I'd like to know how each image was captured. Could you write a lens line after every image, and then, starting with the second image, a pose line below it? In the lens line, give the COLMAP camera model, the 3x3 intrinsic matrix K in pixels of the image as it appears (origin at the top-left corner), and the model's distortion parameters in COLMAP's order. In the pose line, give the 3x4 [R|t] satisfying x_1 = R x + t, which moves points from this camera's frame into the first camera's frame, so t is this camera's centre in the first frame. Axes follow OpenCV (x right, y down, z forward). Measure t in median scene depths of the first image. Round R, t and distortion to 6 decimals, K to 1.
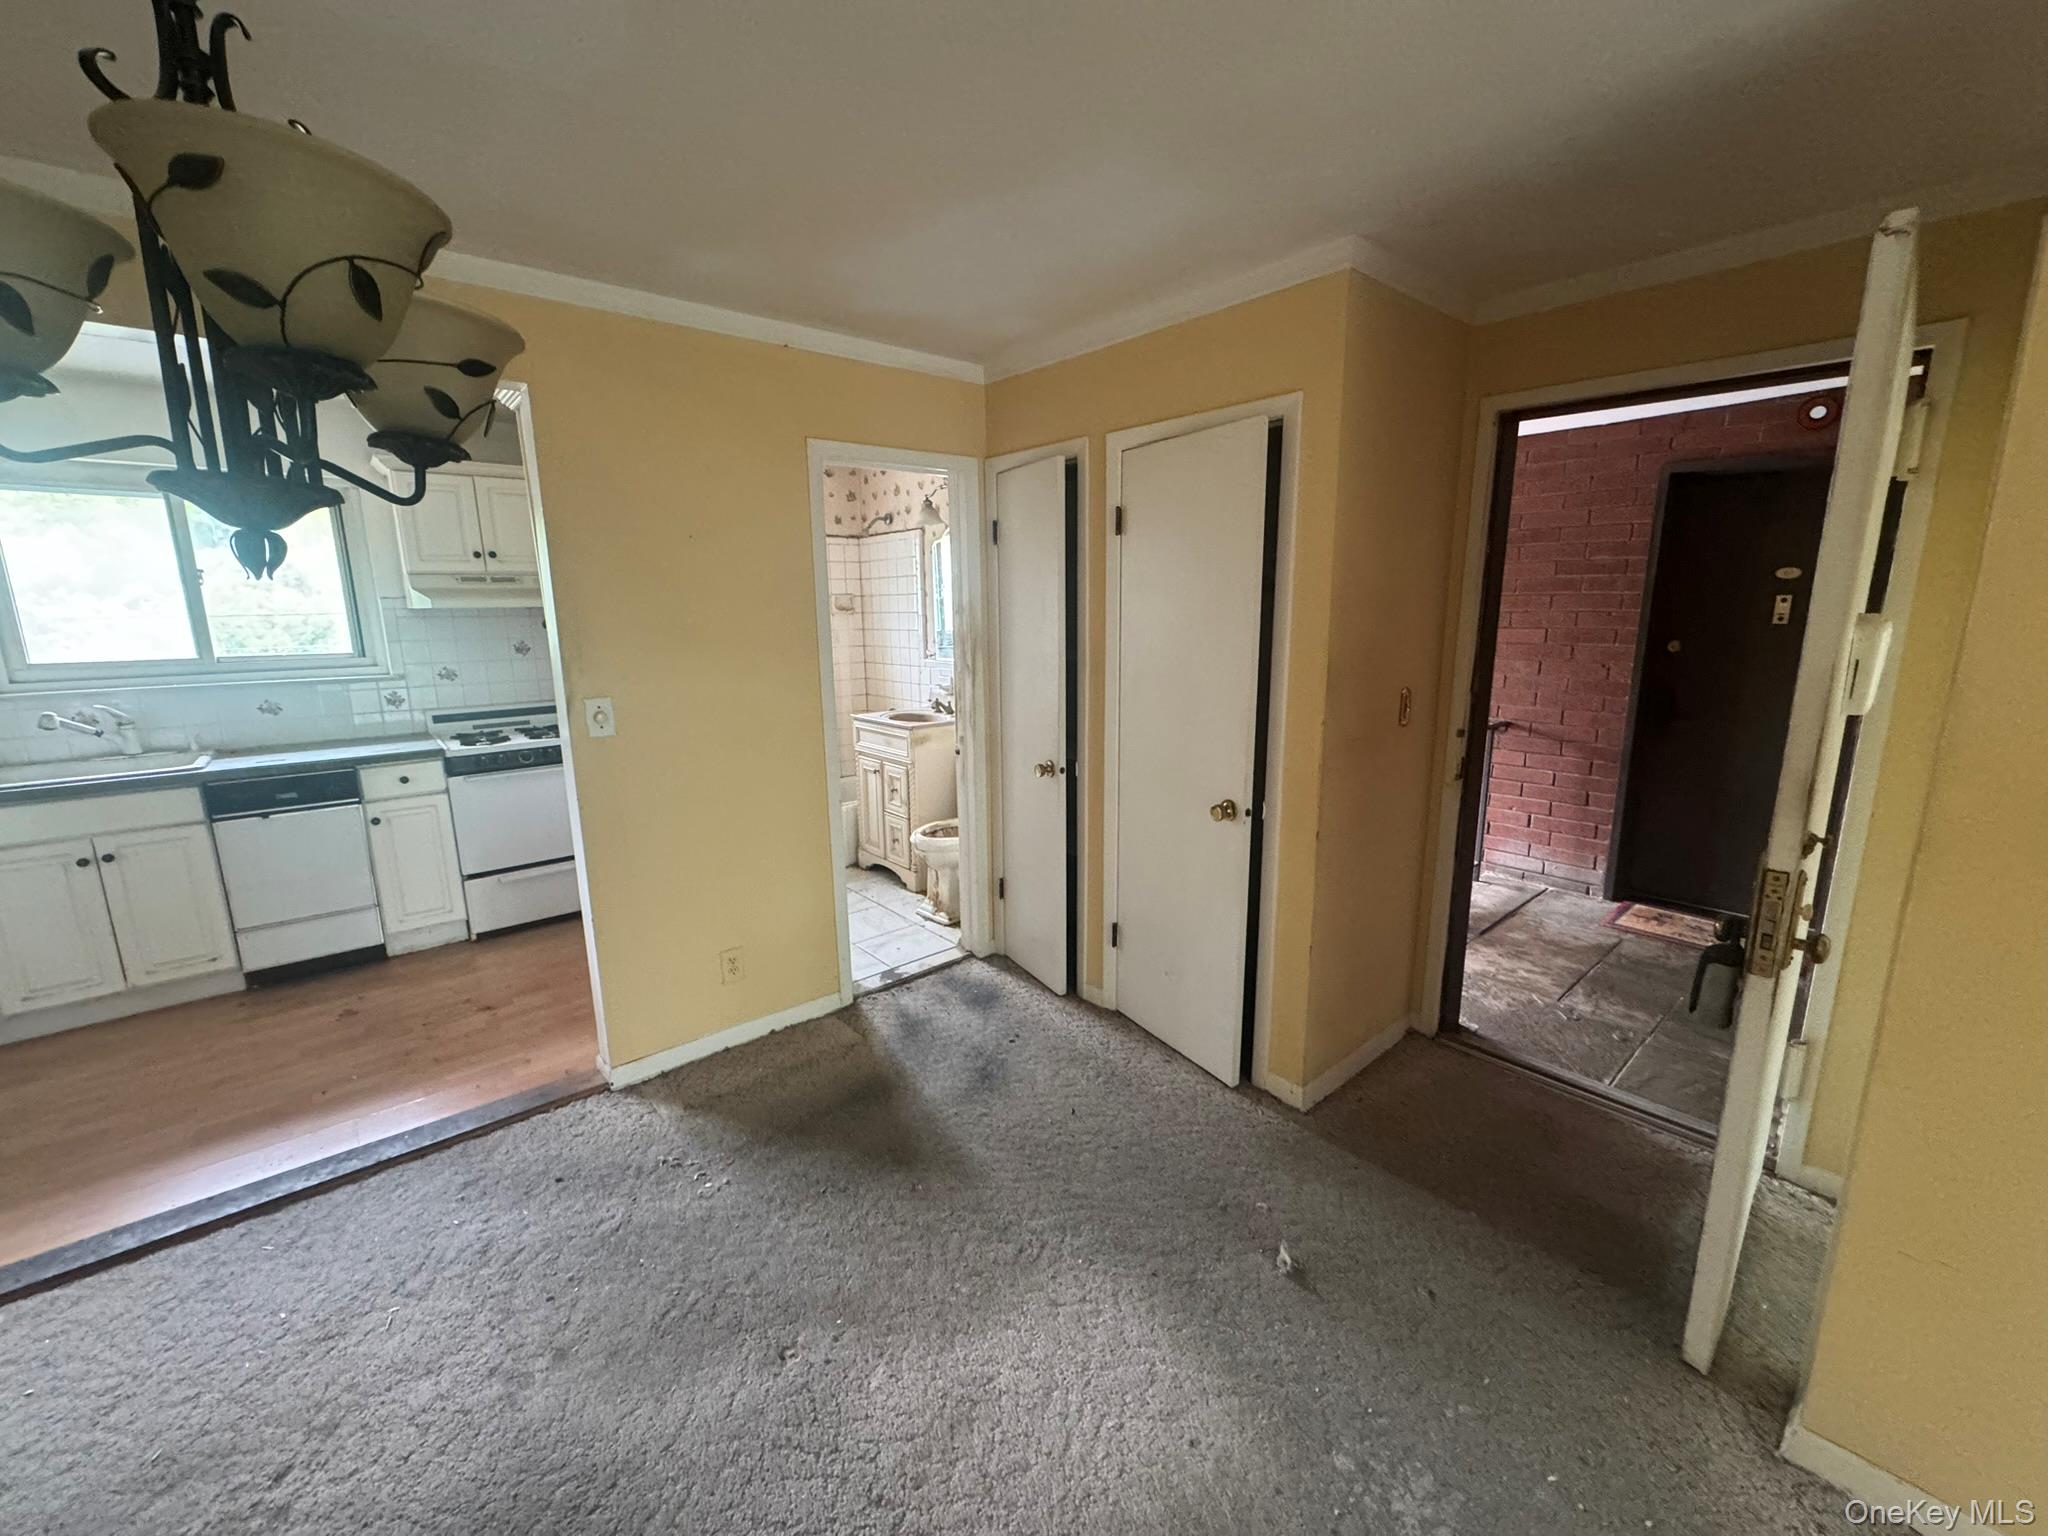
lens RADIAL K [[814.0, 0, 1024.0], [0, 814.0, 768.0], [0, 0, 1]] dist [0.000779, -0.000256]
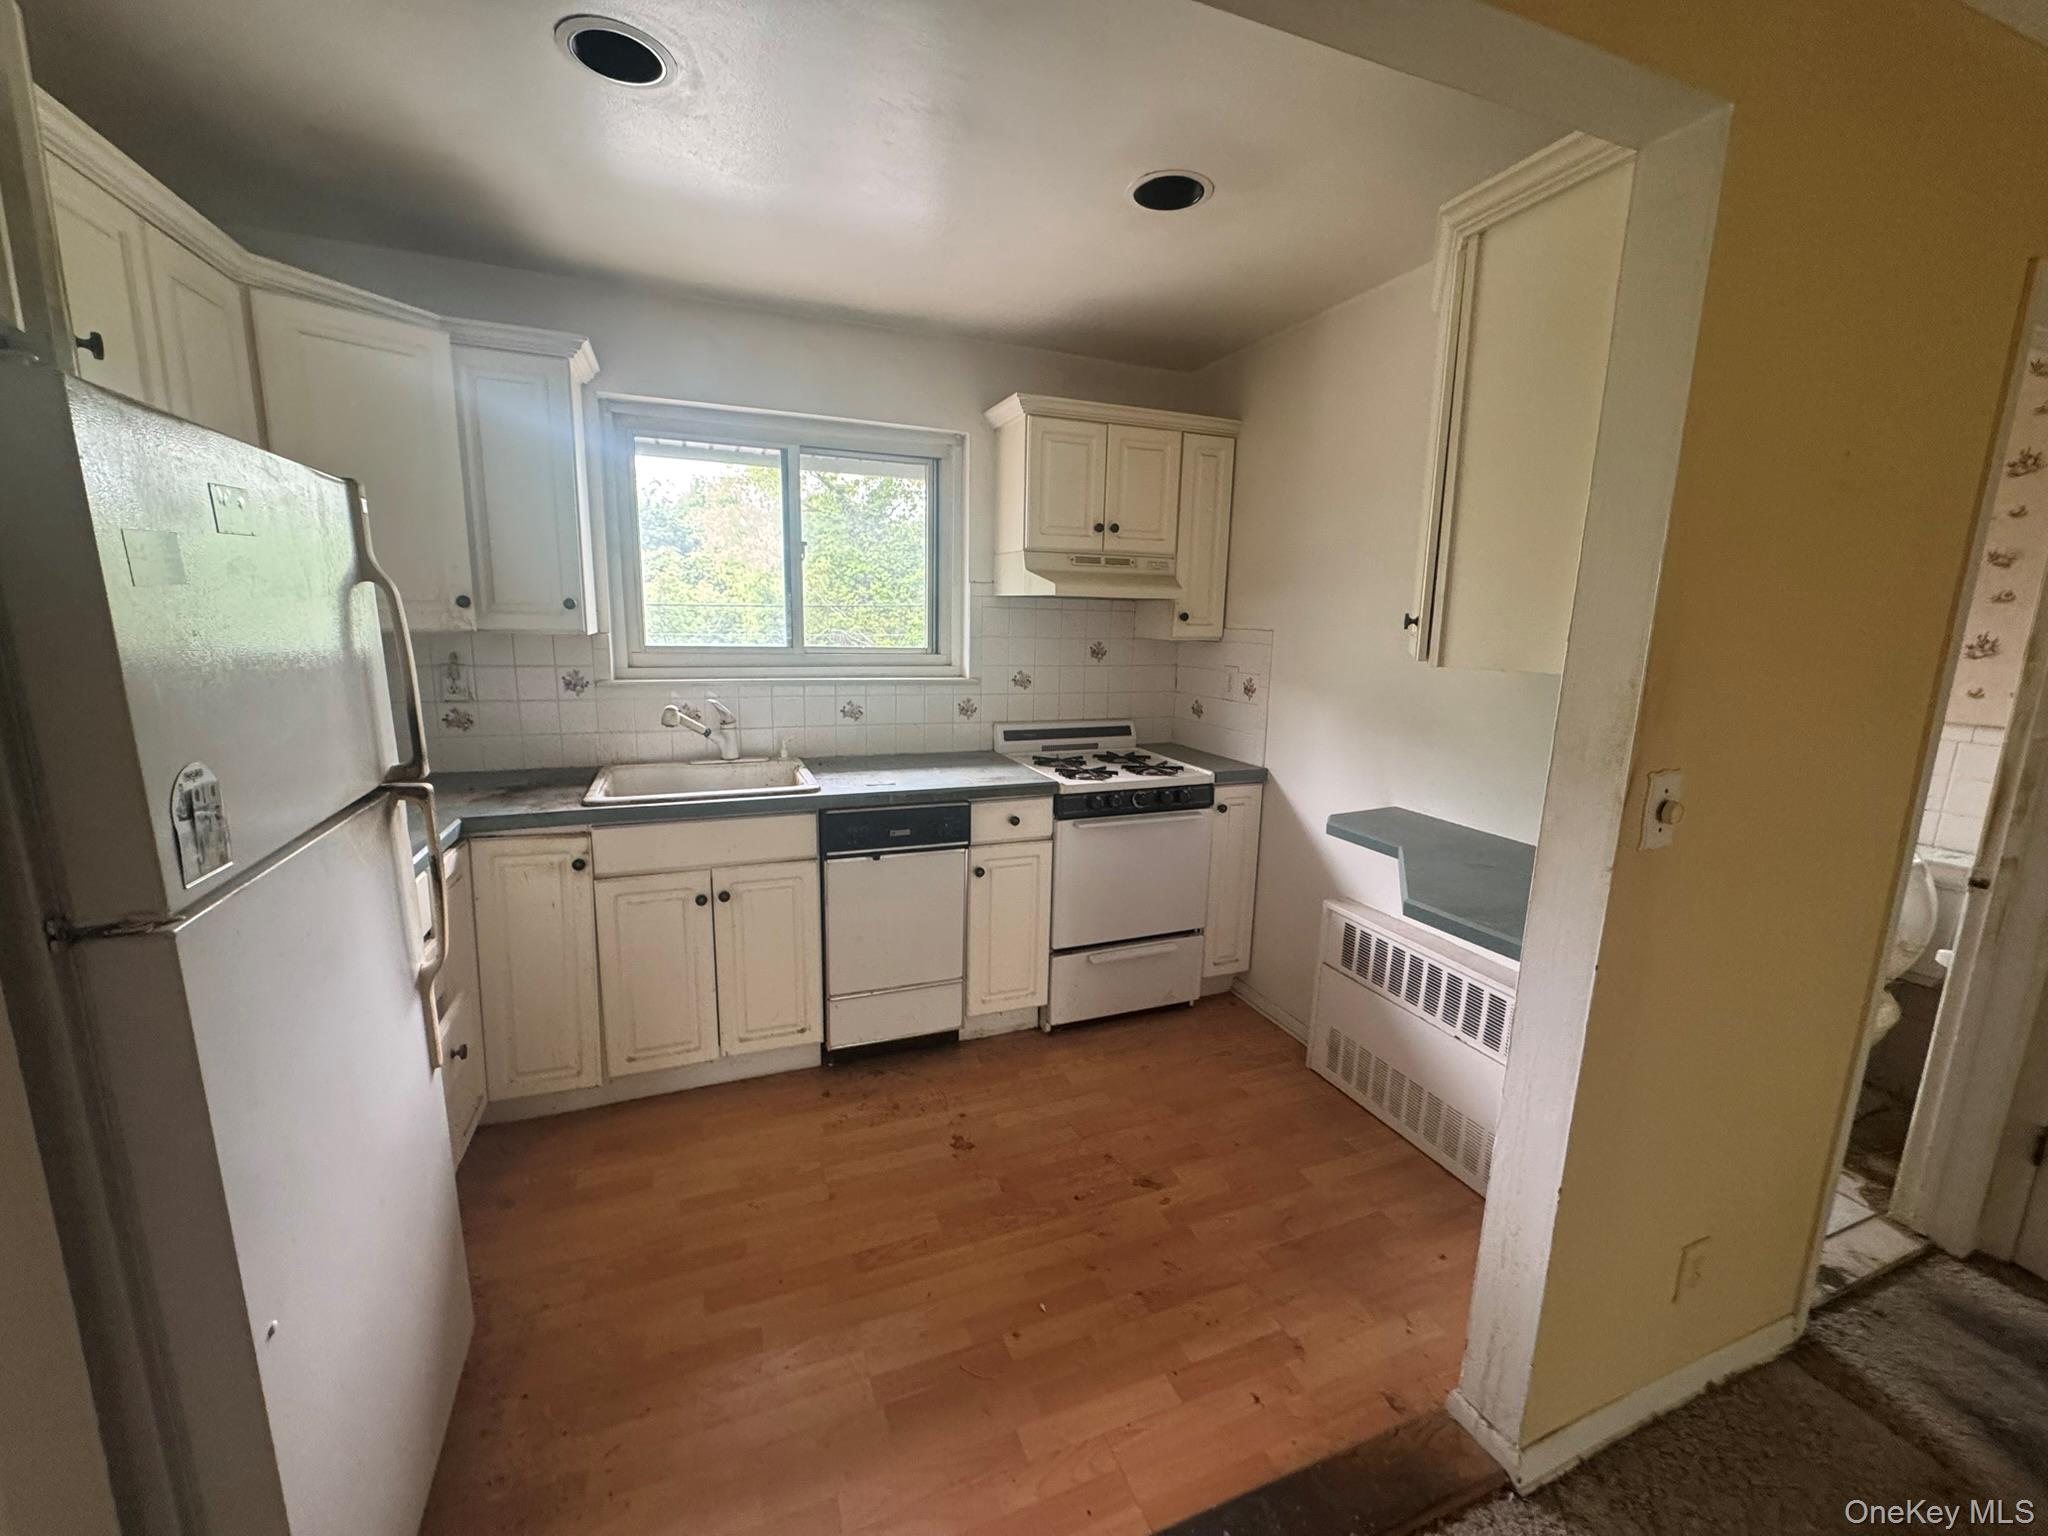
lens RADIAL K [[814.0, 0, 1024.0], [0, 814.0, 768.0], [0, 0, 1]] dist [0.000779, -0.000256]
pose [[0.945848, 0.091974, -0.311307, -0.520174], [-0.095712, 0.995404, 0.003284, -0.037276], [0.310178, 0.026689, 0.950304, 0.283923]]
